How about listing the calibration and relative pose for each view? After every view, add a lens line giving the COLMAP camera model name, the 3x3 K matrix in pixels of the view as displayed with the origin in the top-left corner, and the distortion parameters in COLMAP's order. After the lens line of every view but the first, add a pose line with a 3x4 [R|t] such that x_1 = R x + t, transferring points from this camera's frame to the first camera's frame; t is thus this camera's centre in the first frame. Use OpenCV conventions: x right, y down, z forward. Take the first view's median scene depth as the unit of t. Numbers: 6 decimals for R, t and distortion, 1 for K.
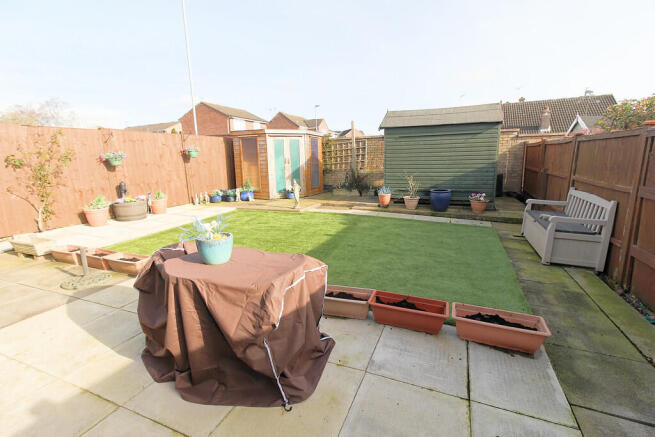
lens RADIAL K [[301.6, 0, 330.8], [0, 301.6, 214.5], [0, 0, 1]] dist [0.013784, -0.010137]
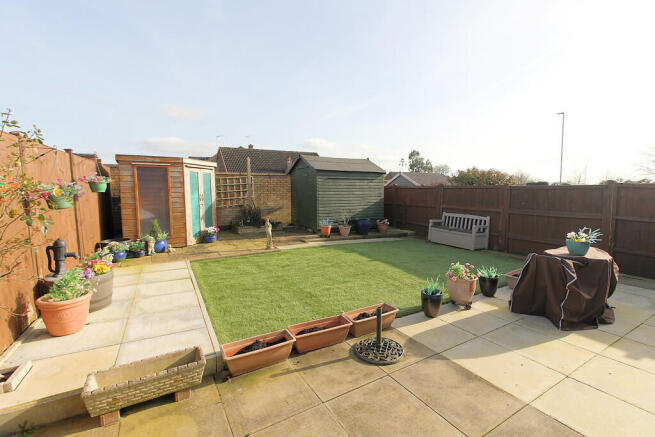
lens RADIAL K [[301.6, 0, 330.8], [0, 301.6, 214.5], [0, 0, 1]] dist [0.013784, -0.010137]
pose [[0.591849, -0.046278, 0.804719, -0.746886], [0.137932, 0.989439, -0.044545, -0.056921], [-0.794159, 0.137361, 0.591982, 0.291278]]
